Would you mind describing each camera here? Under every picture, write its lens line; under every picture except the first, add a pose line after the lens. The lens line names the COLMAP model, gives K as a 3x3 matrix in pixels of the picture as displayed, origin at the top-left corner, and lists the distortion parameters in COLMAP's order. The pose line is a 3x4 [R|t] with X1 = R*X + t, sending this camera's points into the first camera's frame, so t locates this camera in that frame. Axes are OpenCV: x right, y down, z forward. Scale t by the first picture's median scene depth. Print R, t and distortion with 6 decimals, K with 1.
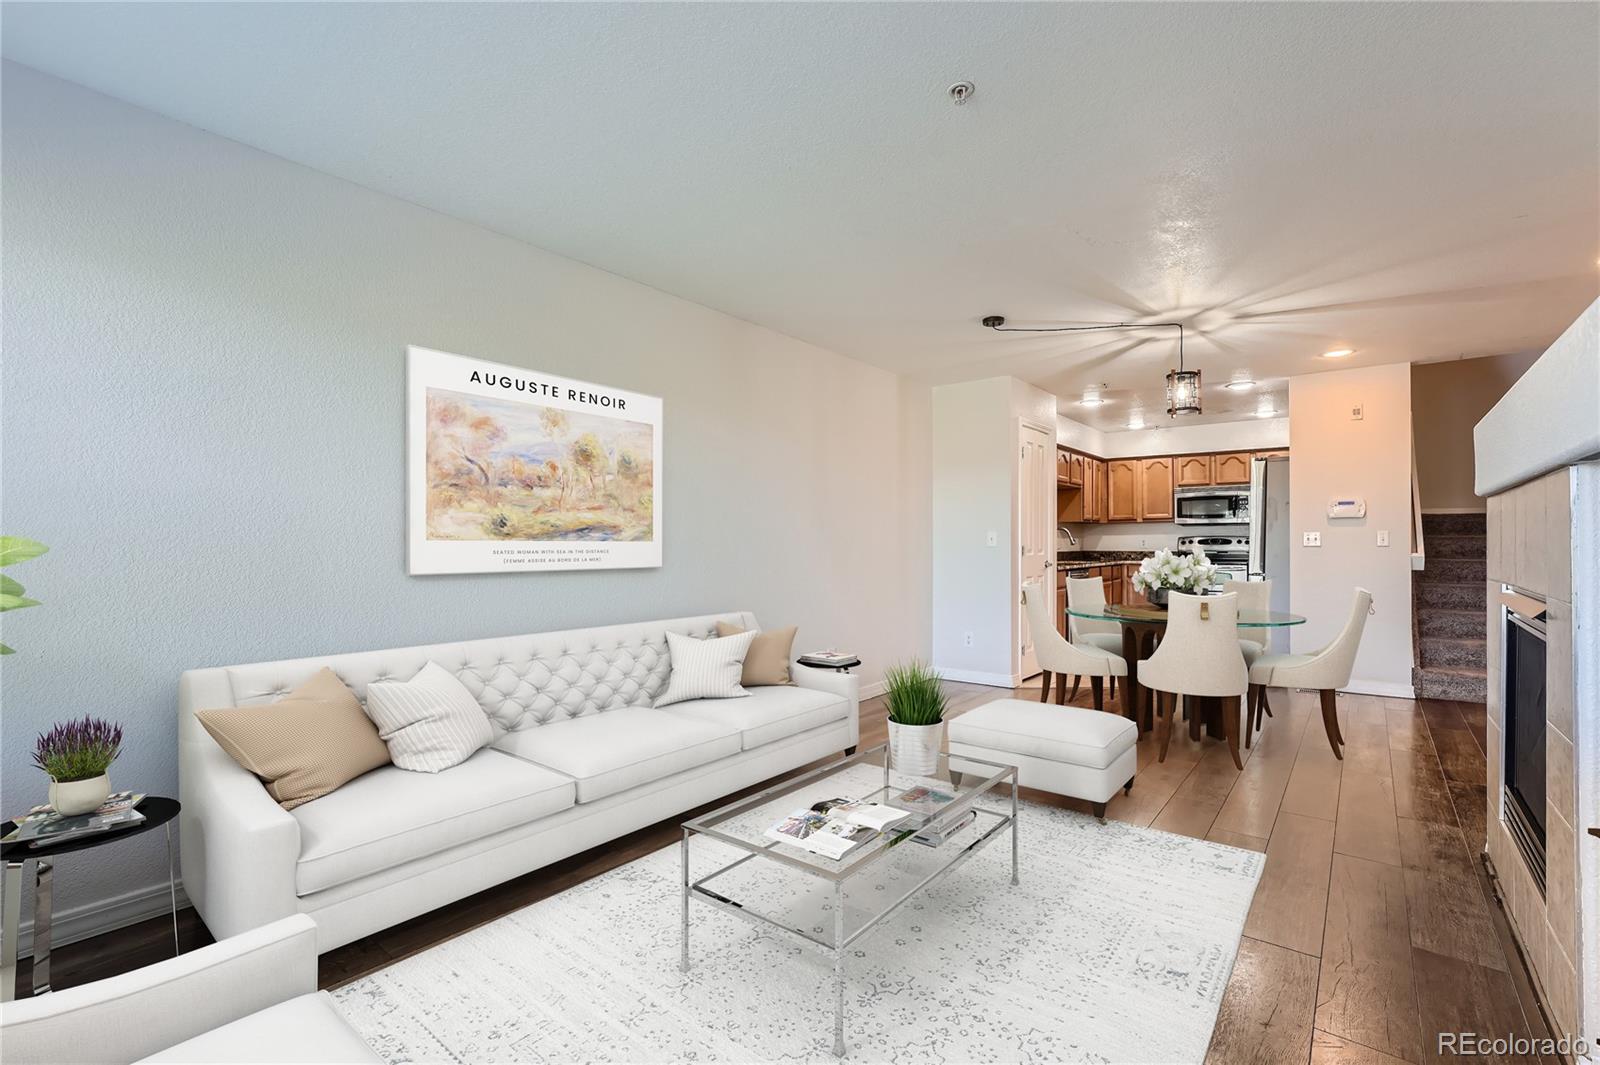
lens RADIAL K [[717.7, 0, 802.3], [0, 717.7, 538.1], [0, 0, 1]] dist [-0.011492, 0.000798]
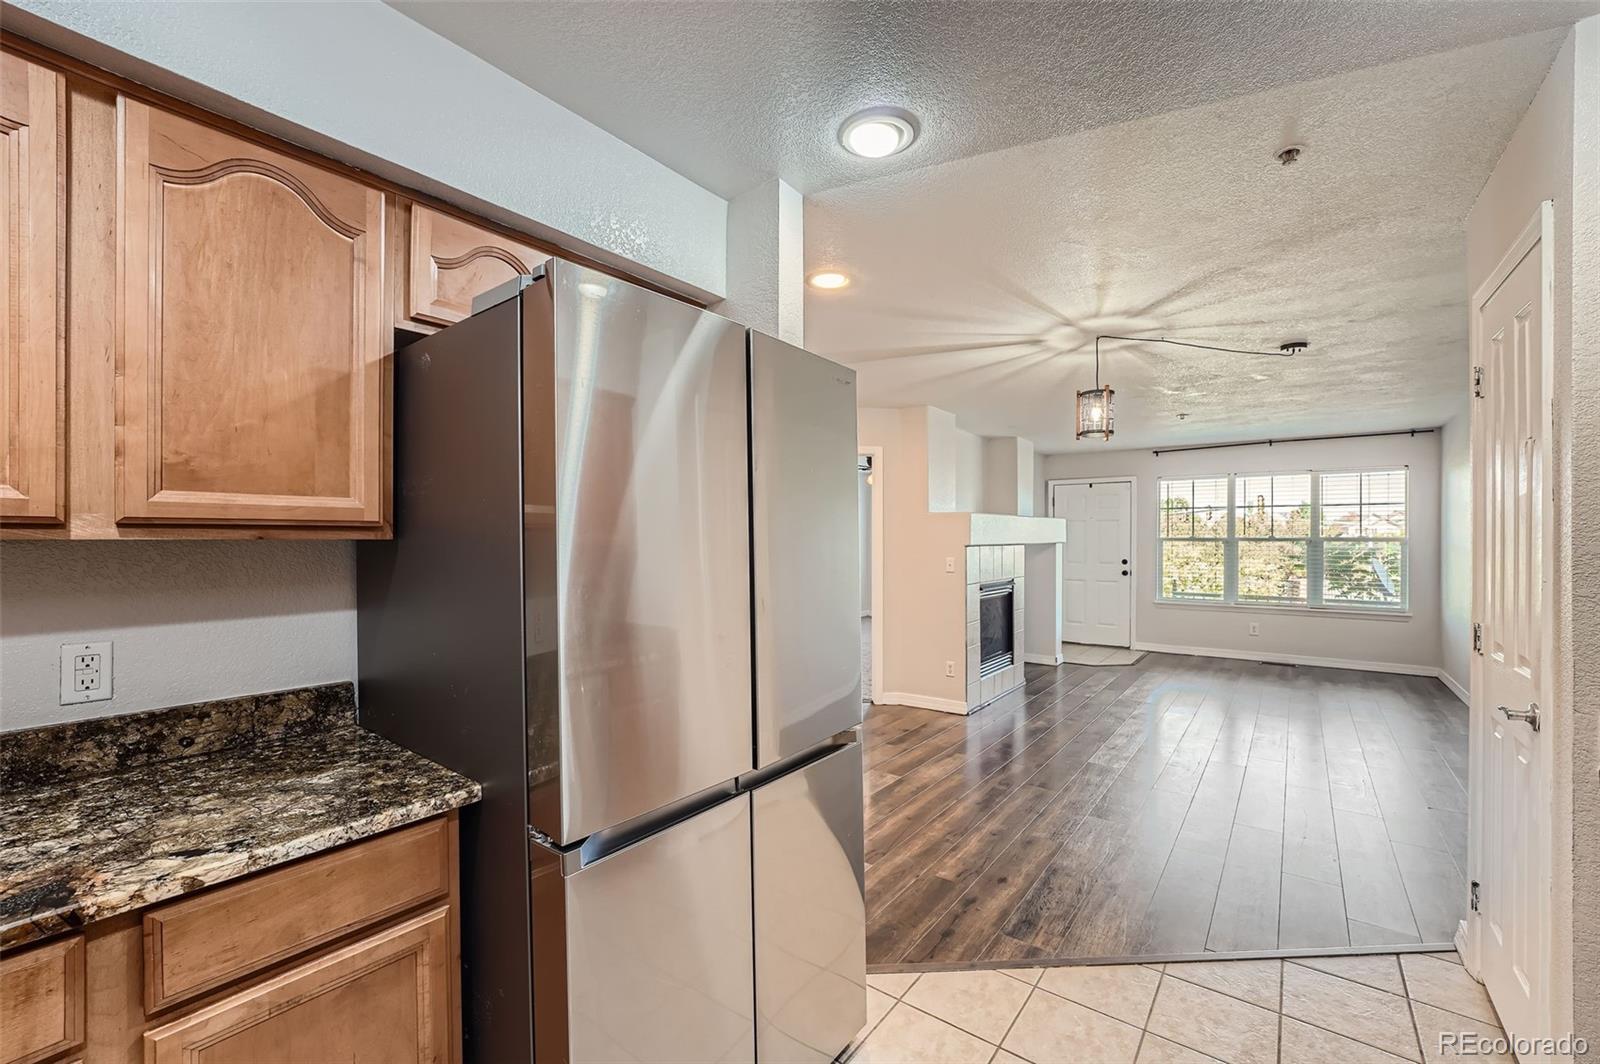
lens RADIAL K [[652.4, 0, 789.9], [0, 652.4, 534.0], [0, 0, 1]] dist [-0.021069, 0.001685]
pose [[-0.999952, -0.003550, -0.009162, 0.496361], [-0.003476, 0.999961, -0.008118, -0.024885], [0.009190, -0.008086, -0.999925, 0.972462]]
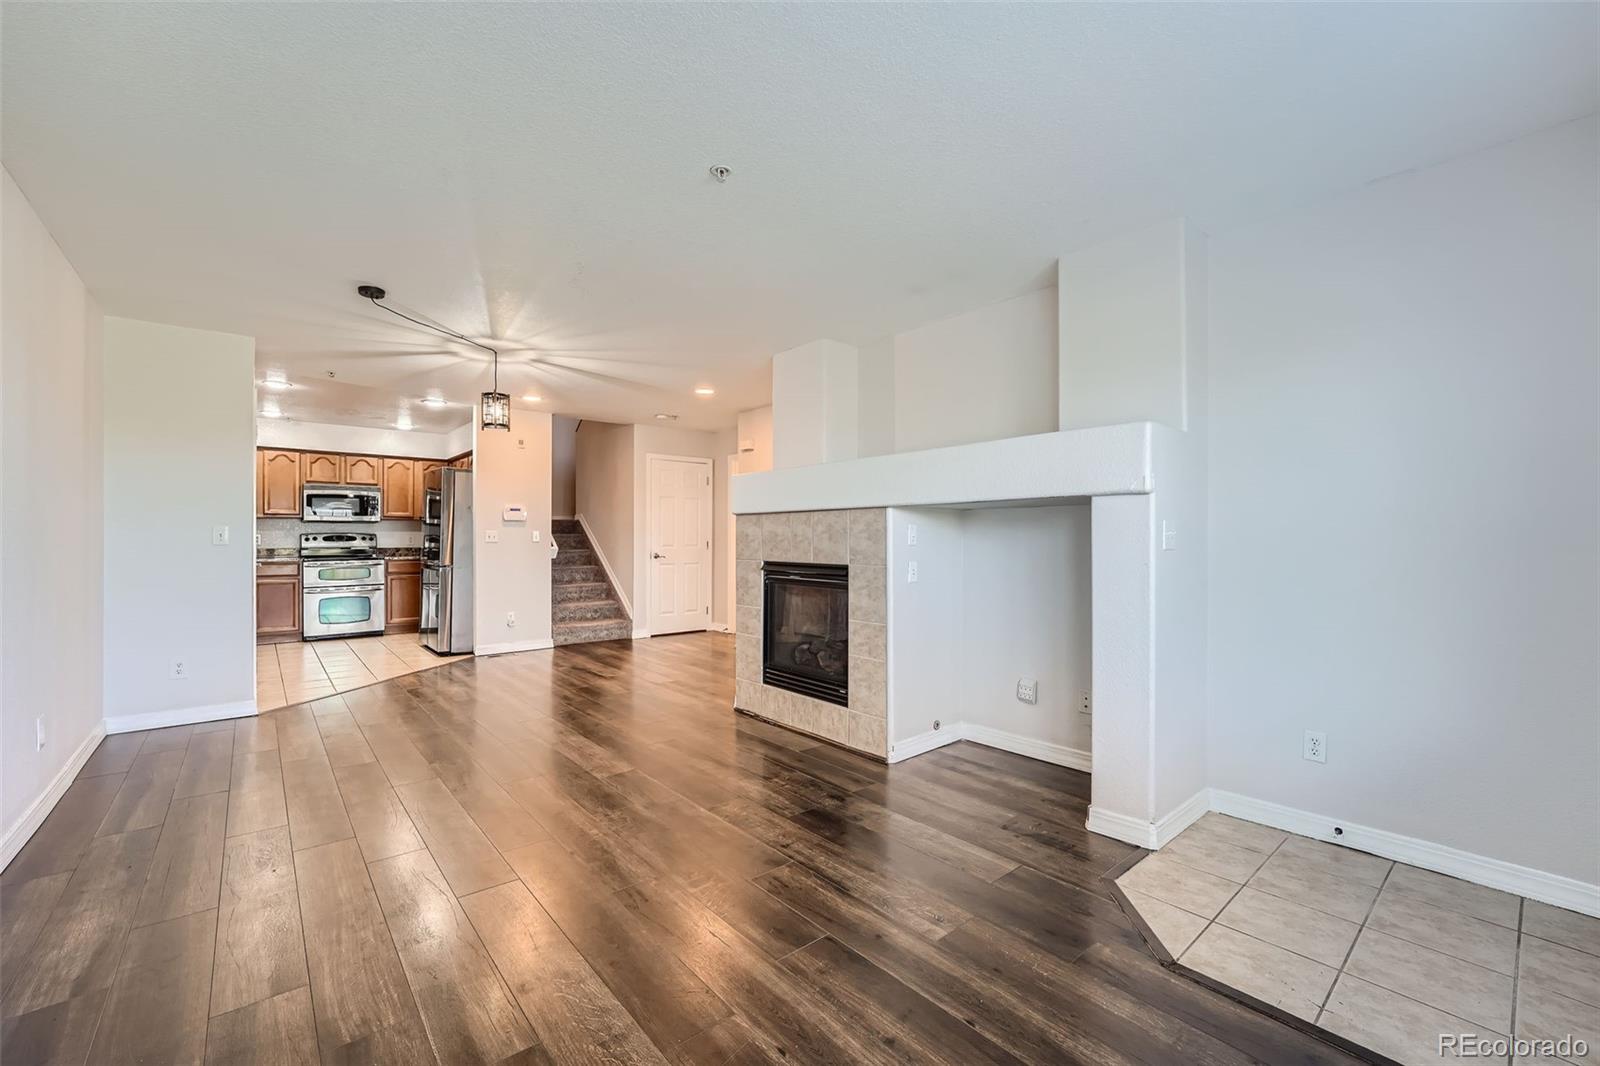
lens RADIAL K [[652.4, 0, 788.9], [0, 652.4, 538.2], [0, 0, 1]] dist [-0.021069, 0.001685]
pose [[0.205349, -0.000666, 0.978689, -0.217759], [-0.005616, 0.999983, 0.001859, -0.000644], [-0.978673, -0.005878, 0.205342, 0.171749]]
